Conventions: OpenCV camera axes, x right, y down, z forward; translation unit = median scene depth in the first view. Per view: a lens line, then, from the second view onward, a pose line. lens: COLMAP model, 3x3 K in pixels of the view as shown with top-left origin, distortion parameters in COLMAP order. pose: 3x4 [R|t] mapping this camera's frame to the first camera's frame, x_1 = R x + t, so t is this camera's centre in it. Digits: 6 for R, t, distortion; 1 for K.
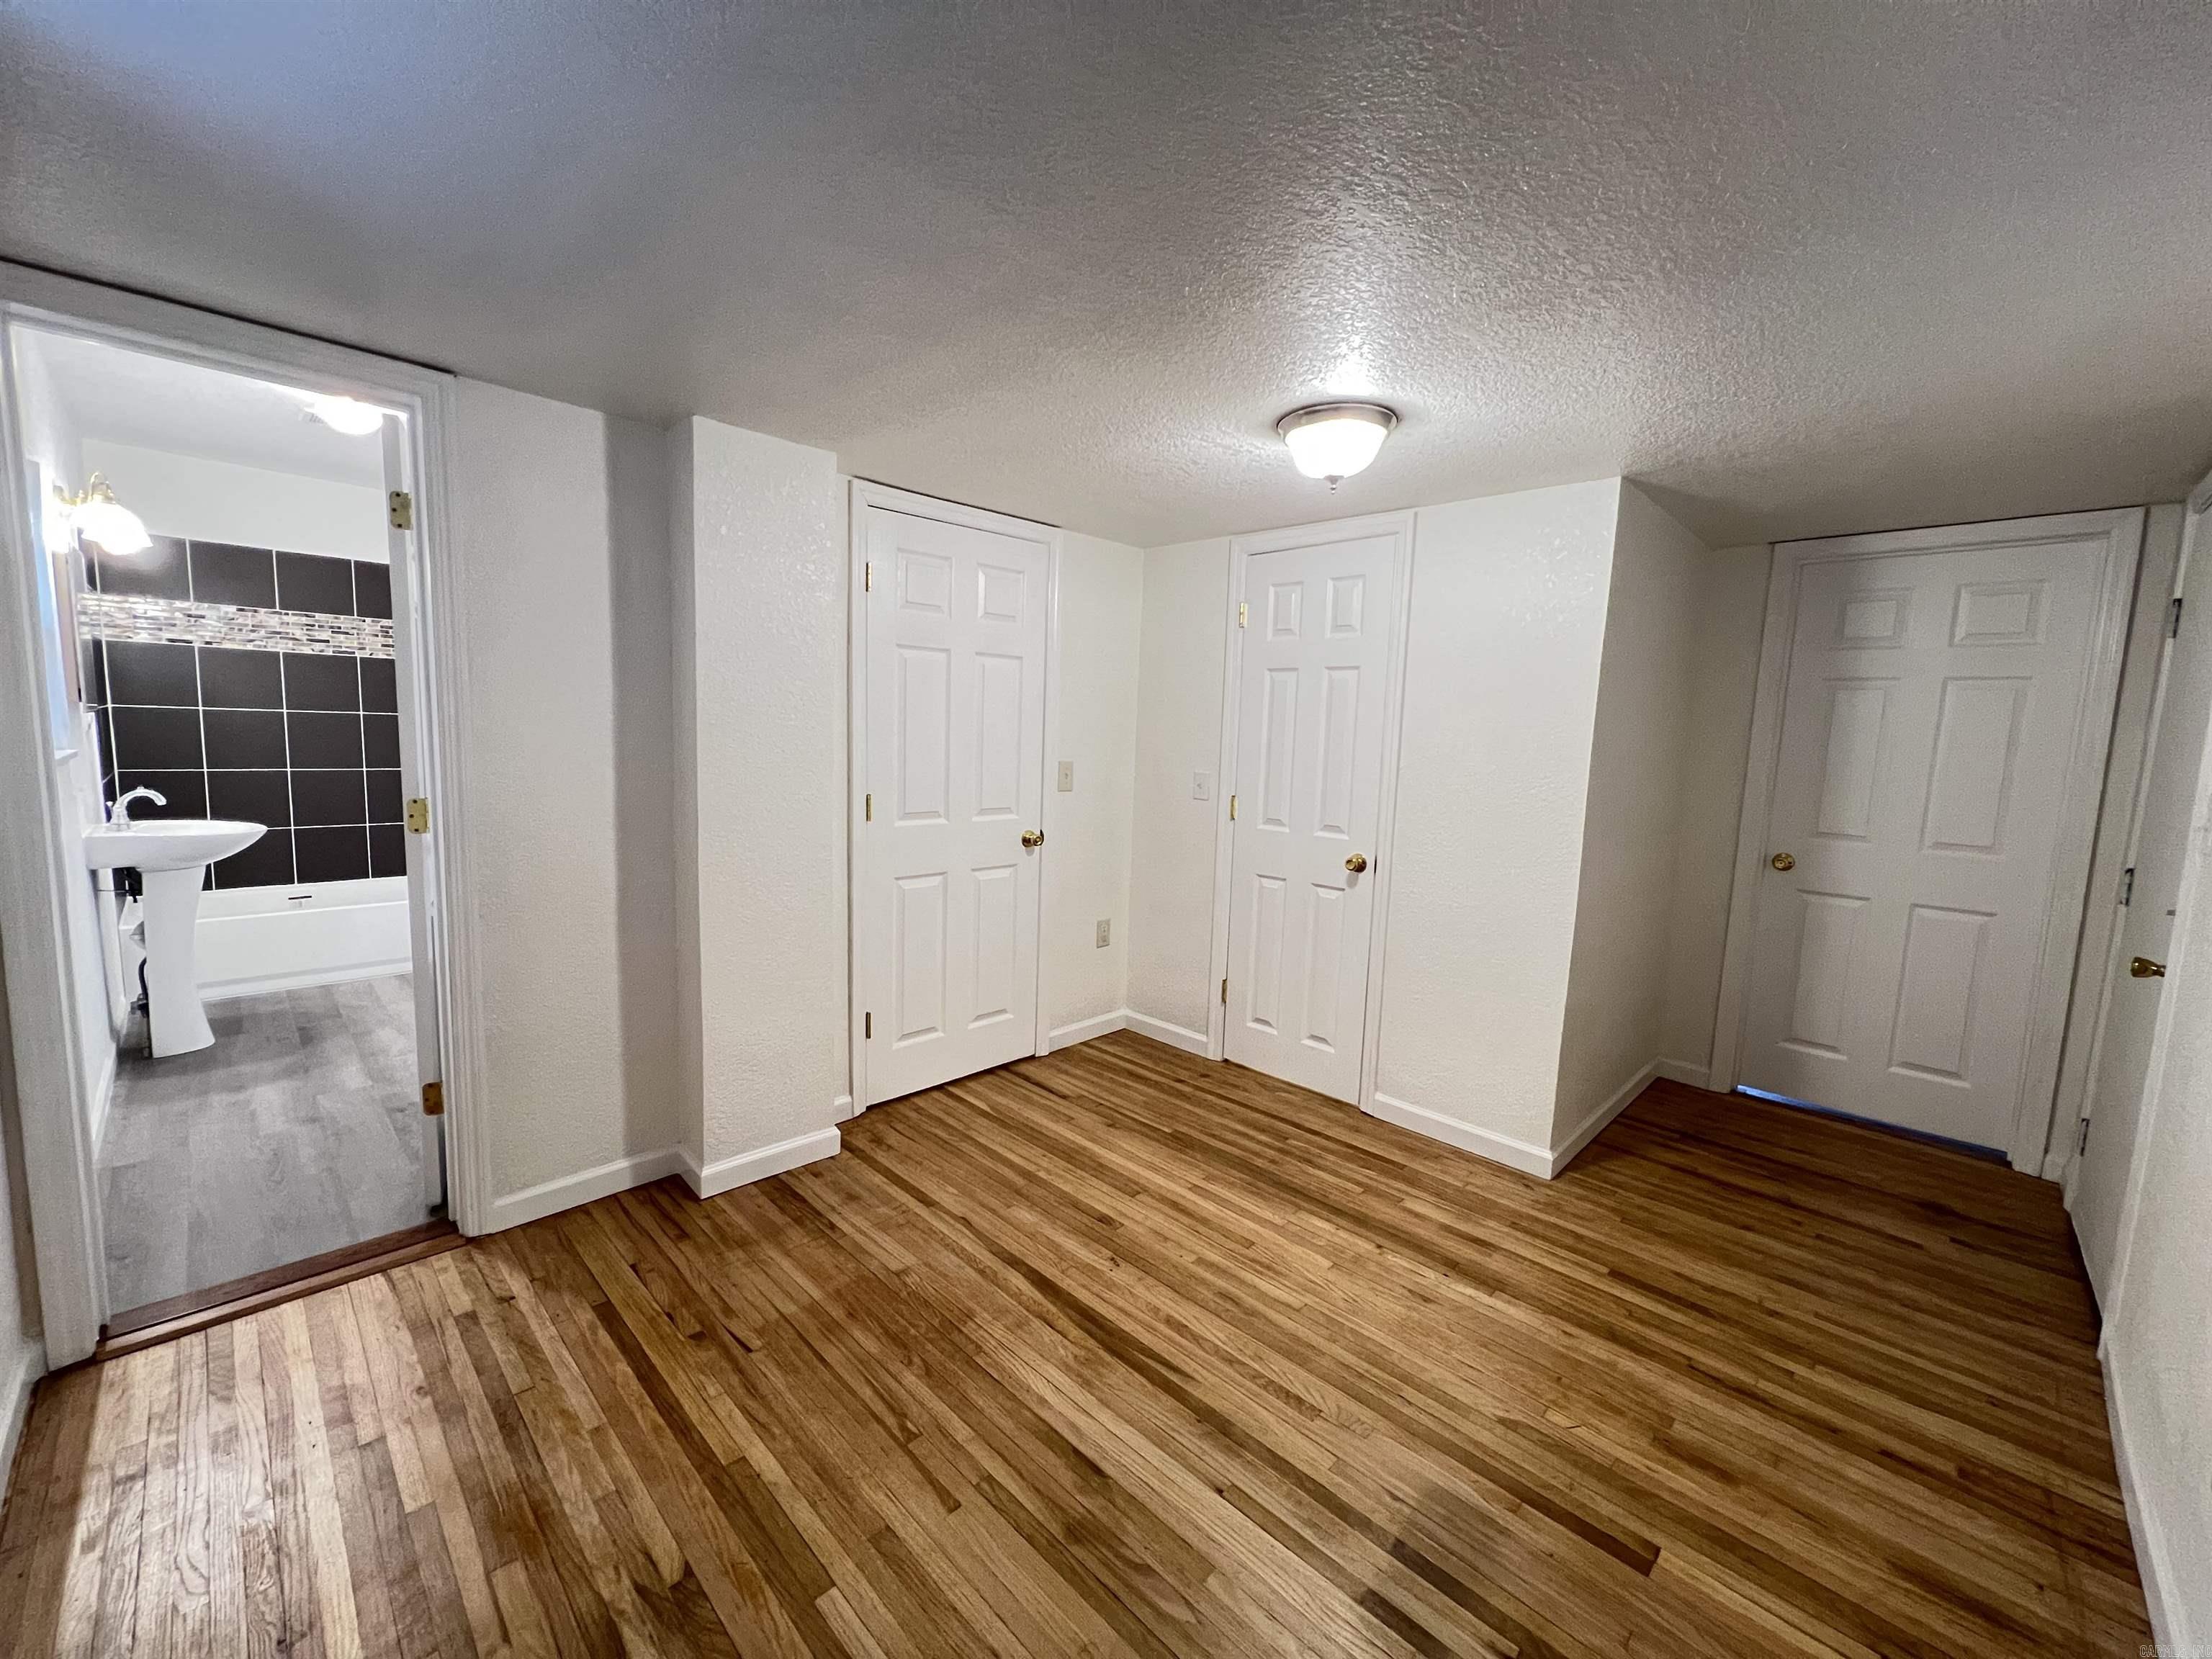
lens RADIAL K [[883.7, 0, 1100.2], [0, 883.7, 825.4], [0, 0, 1]] dist [0.001472, 0.000055]
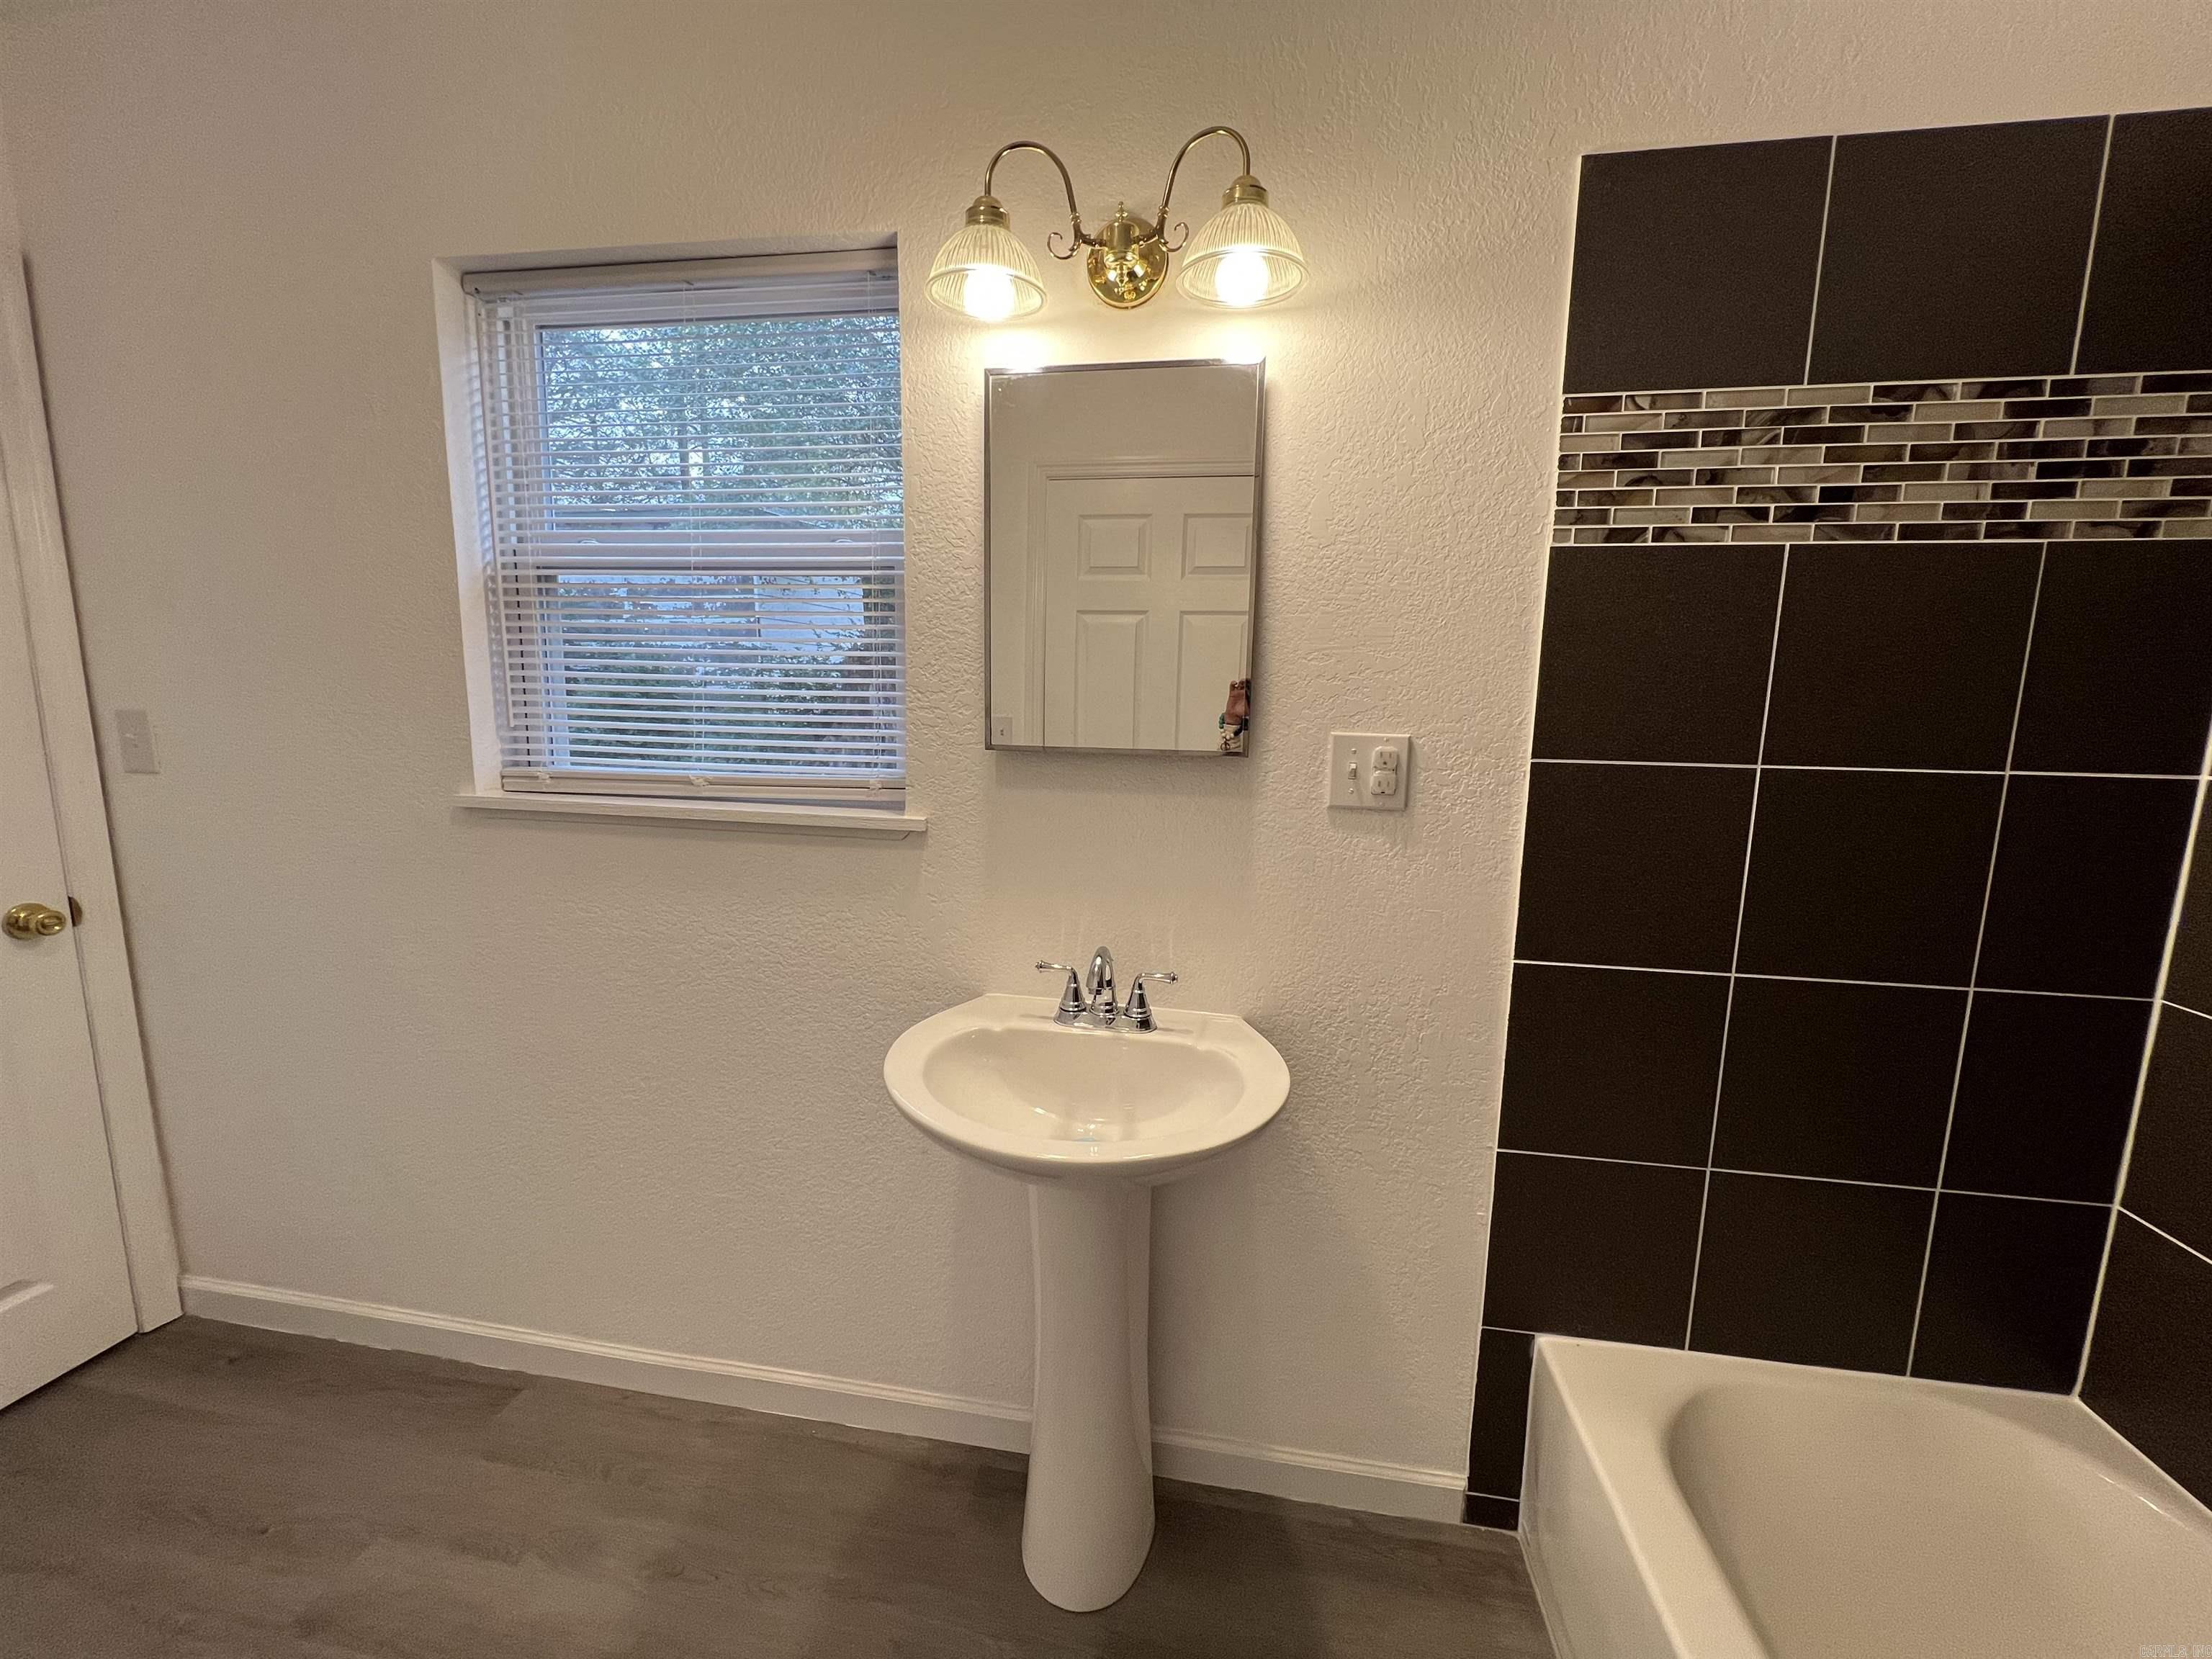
lens RADIAL K [[881.1, 0, 1100.1], [0, 881.1, 825.9], [0, 0, 1]] dist [-0.000073, 0.000414]
pose [[-0.817881, 0.036656, -0.574218, -1.338223], [-0.109851, 0.969665, 0.218365, -0.281885], [0.564804, 0.241674, -0.789044, 2.038686]]
